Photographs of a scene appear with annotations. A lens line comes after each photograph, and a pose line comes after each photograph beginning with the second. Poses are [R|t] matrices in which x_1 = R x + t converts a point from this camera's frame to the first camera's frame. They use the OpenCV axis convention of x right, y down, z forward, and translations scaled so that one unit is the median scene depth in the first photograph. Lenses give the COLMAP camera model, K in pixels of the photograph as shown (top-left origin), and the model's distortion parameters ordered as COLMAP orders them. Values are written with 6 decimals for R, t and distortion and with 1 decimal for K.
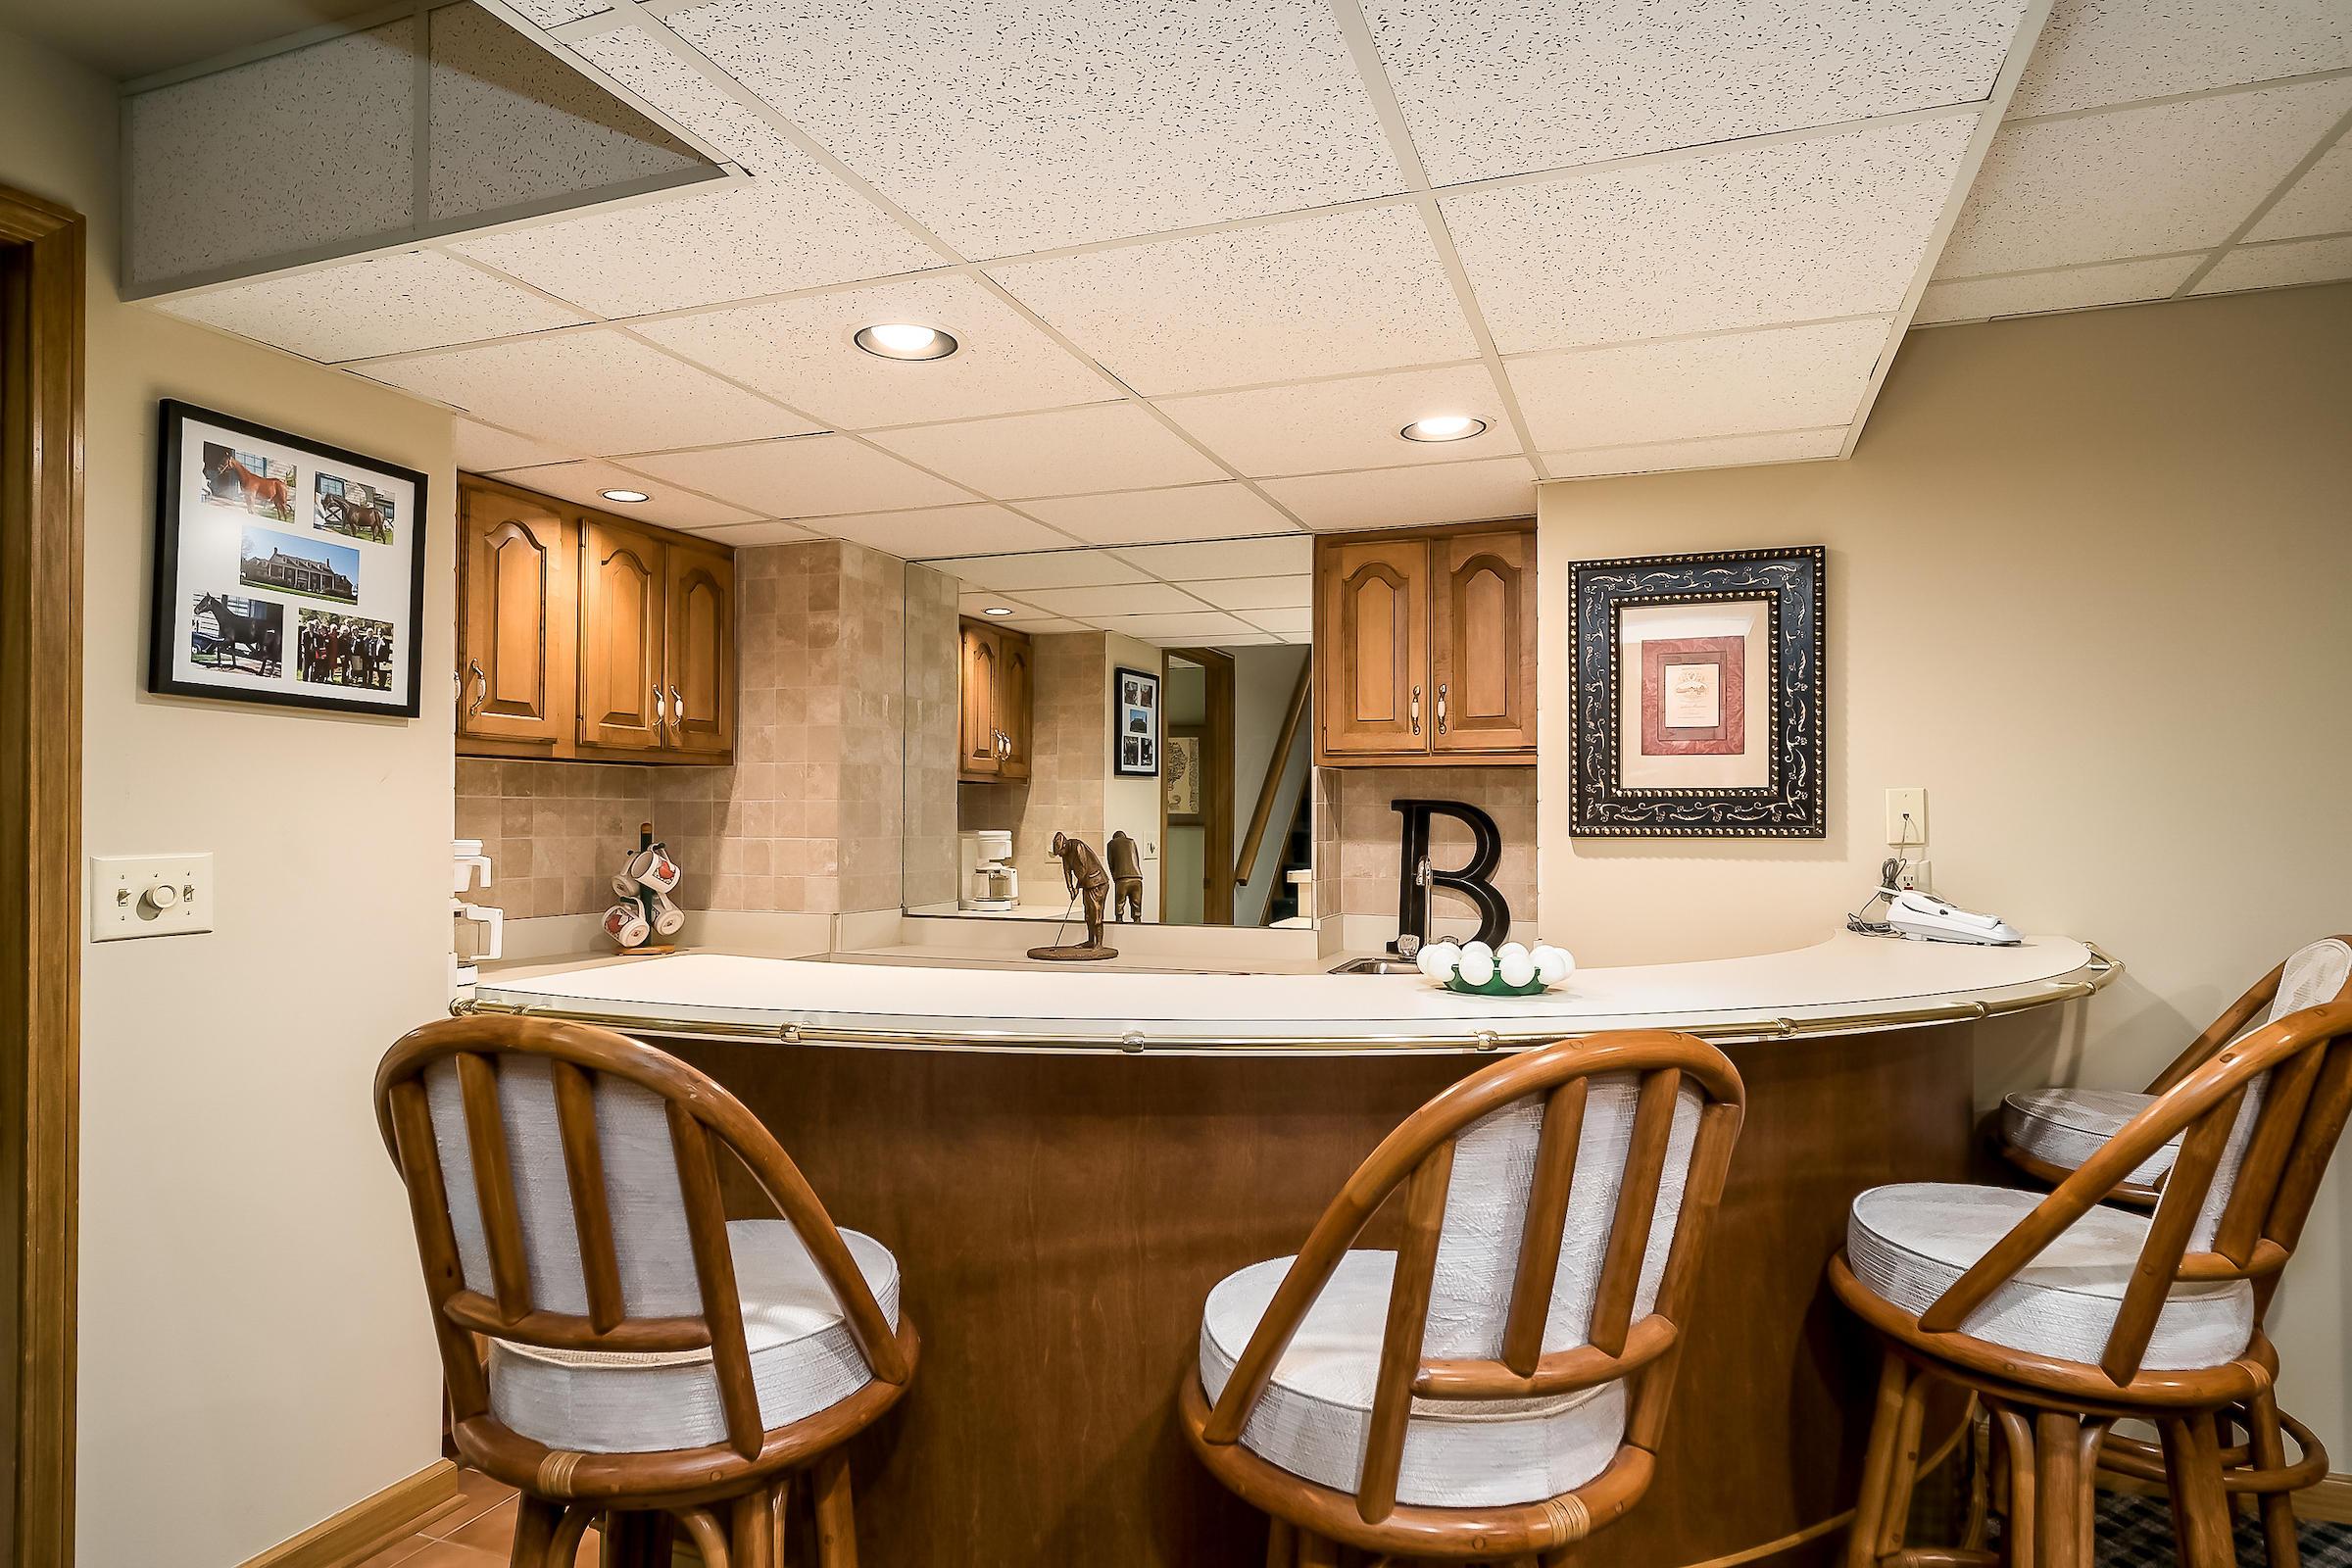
lens RADIAL K [[1295.4, 0, 1172.6], [0, 1295.4, 792.9], [0, 0, 1]] dist [0.004938, 0.000095]
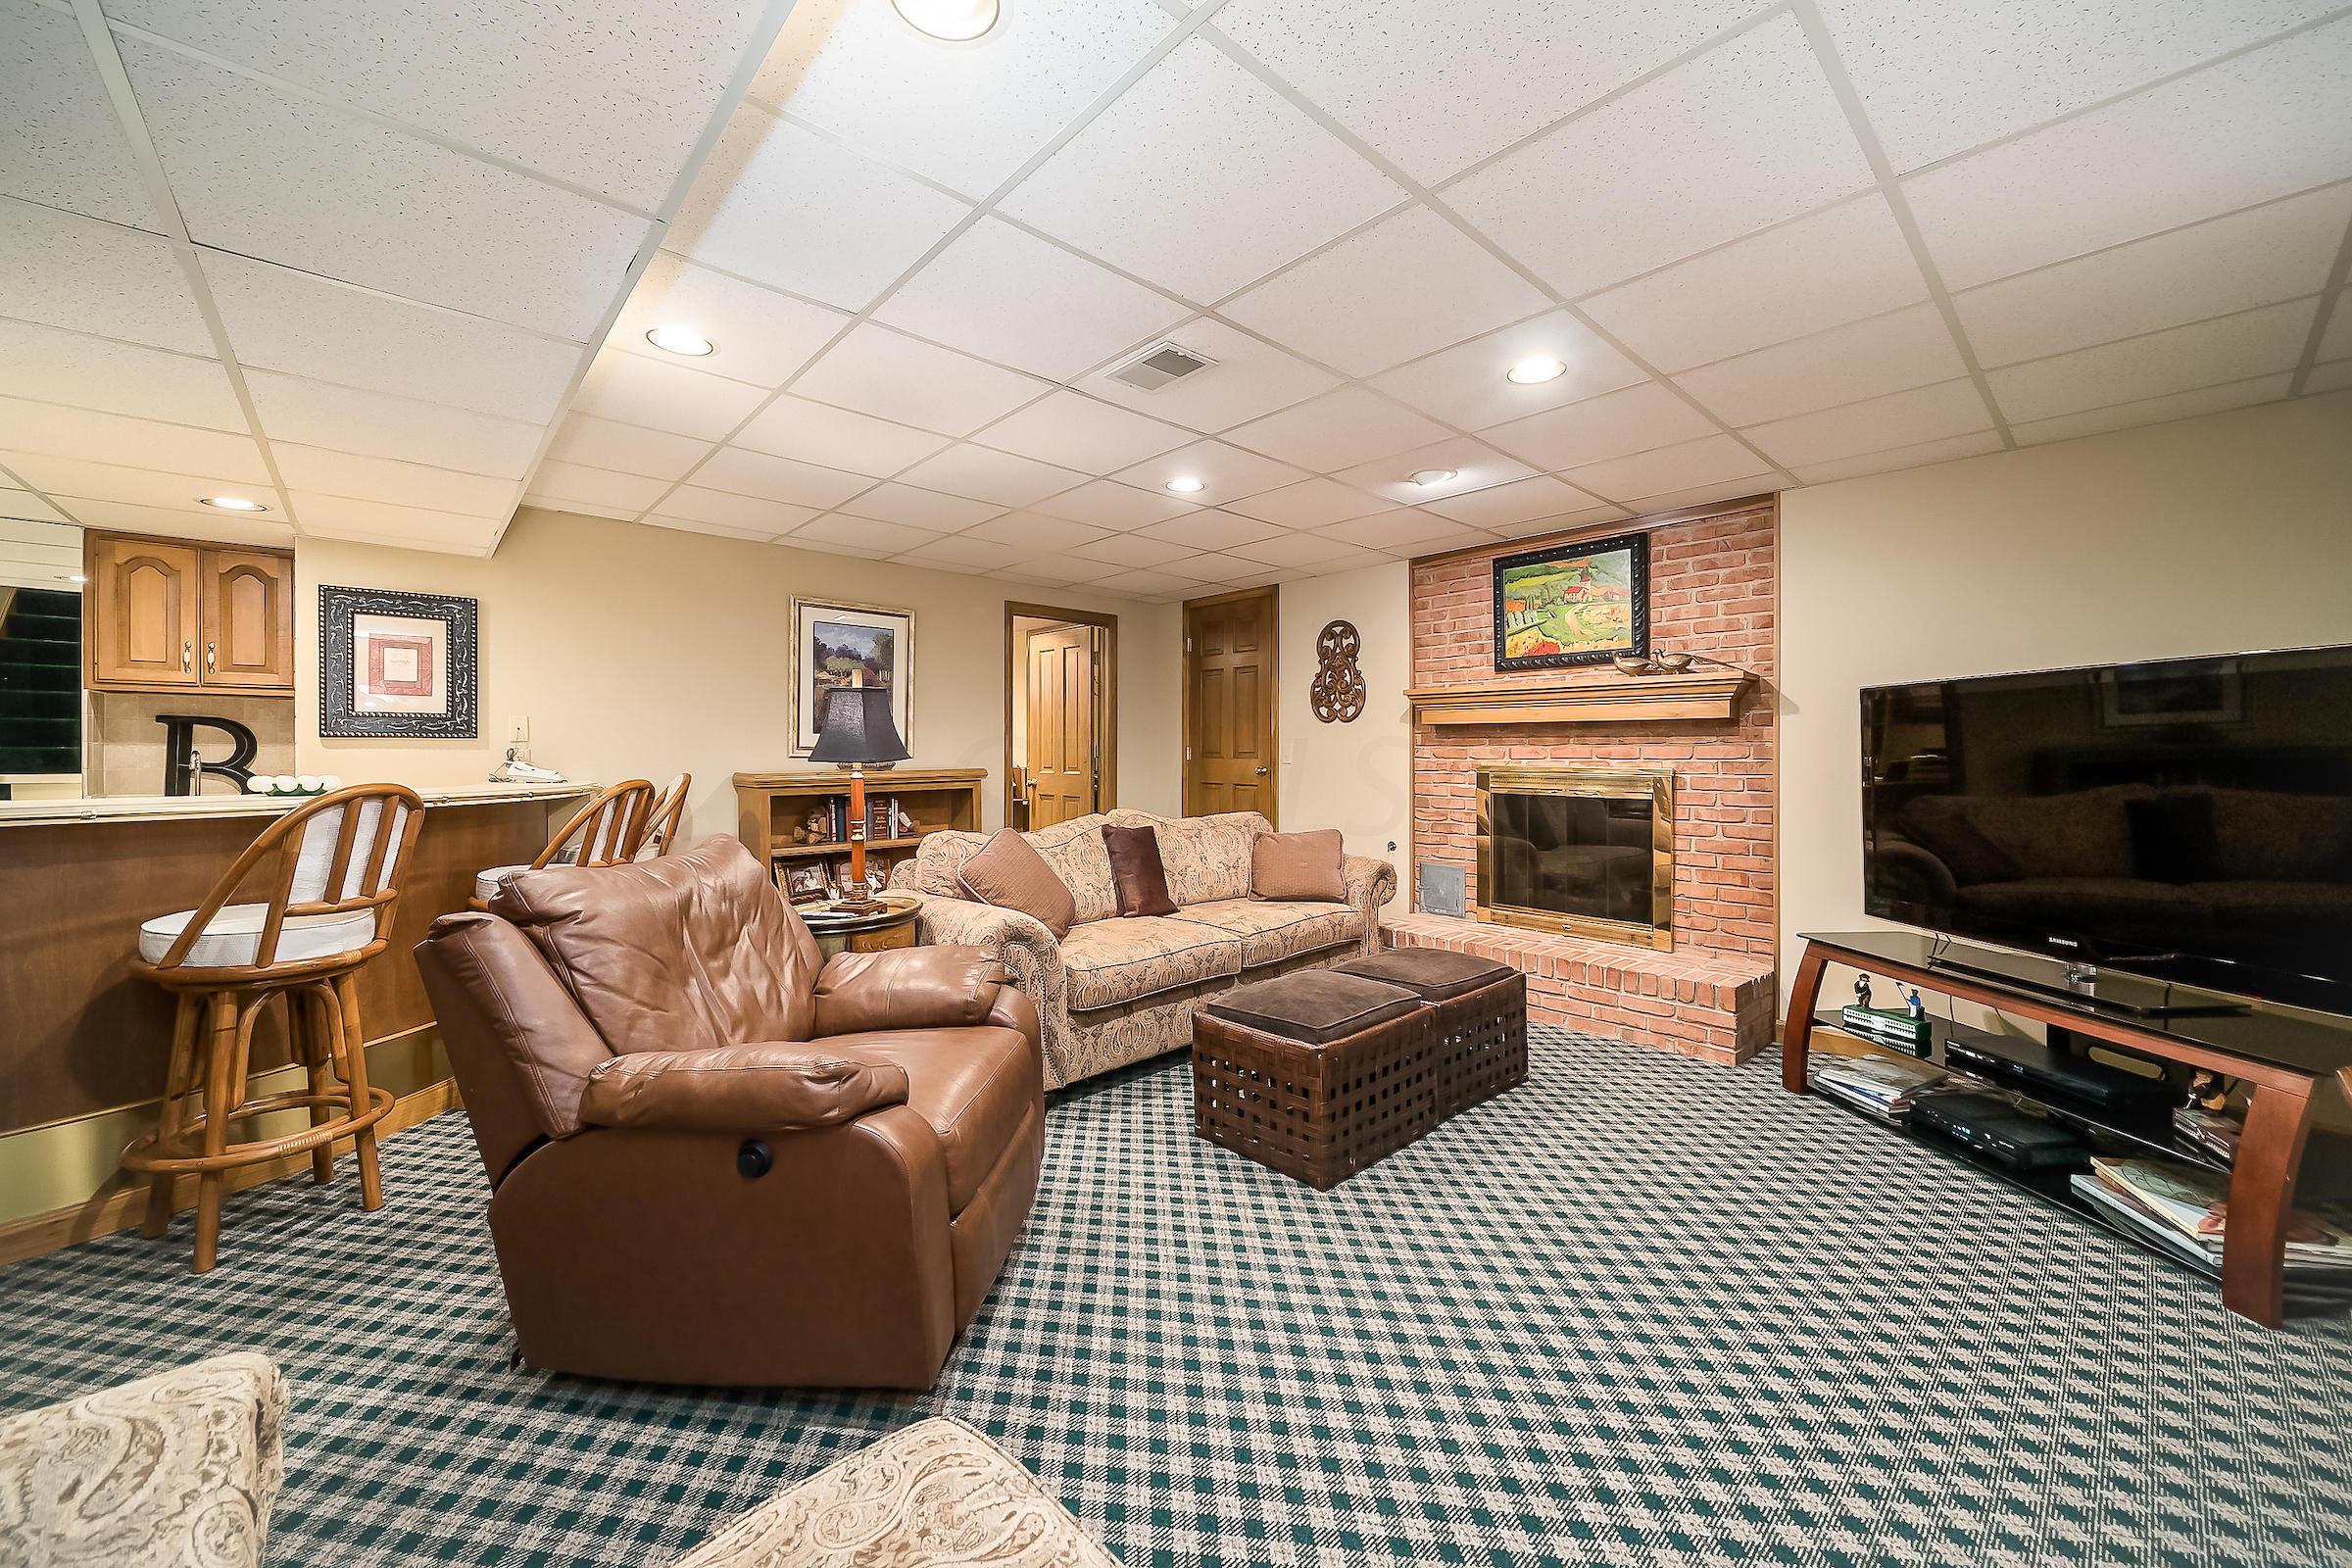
lens RADIAL K [[902.3, 0, 1164.1], [0, 902.3, 764.7], [0, 0, 1]] dist [-0.008105, 0.000345]
pose [[0.464064, -0.011736, 0.885724, -0.260325], [-0.017747, 0.999588, 0.022543, 0.023843], [-0.885624, -0.026181, 0.463665, -0.637895]]
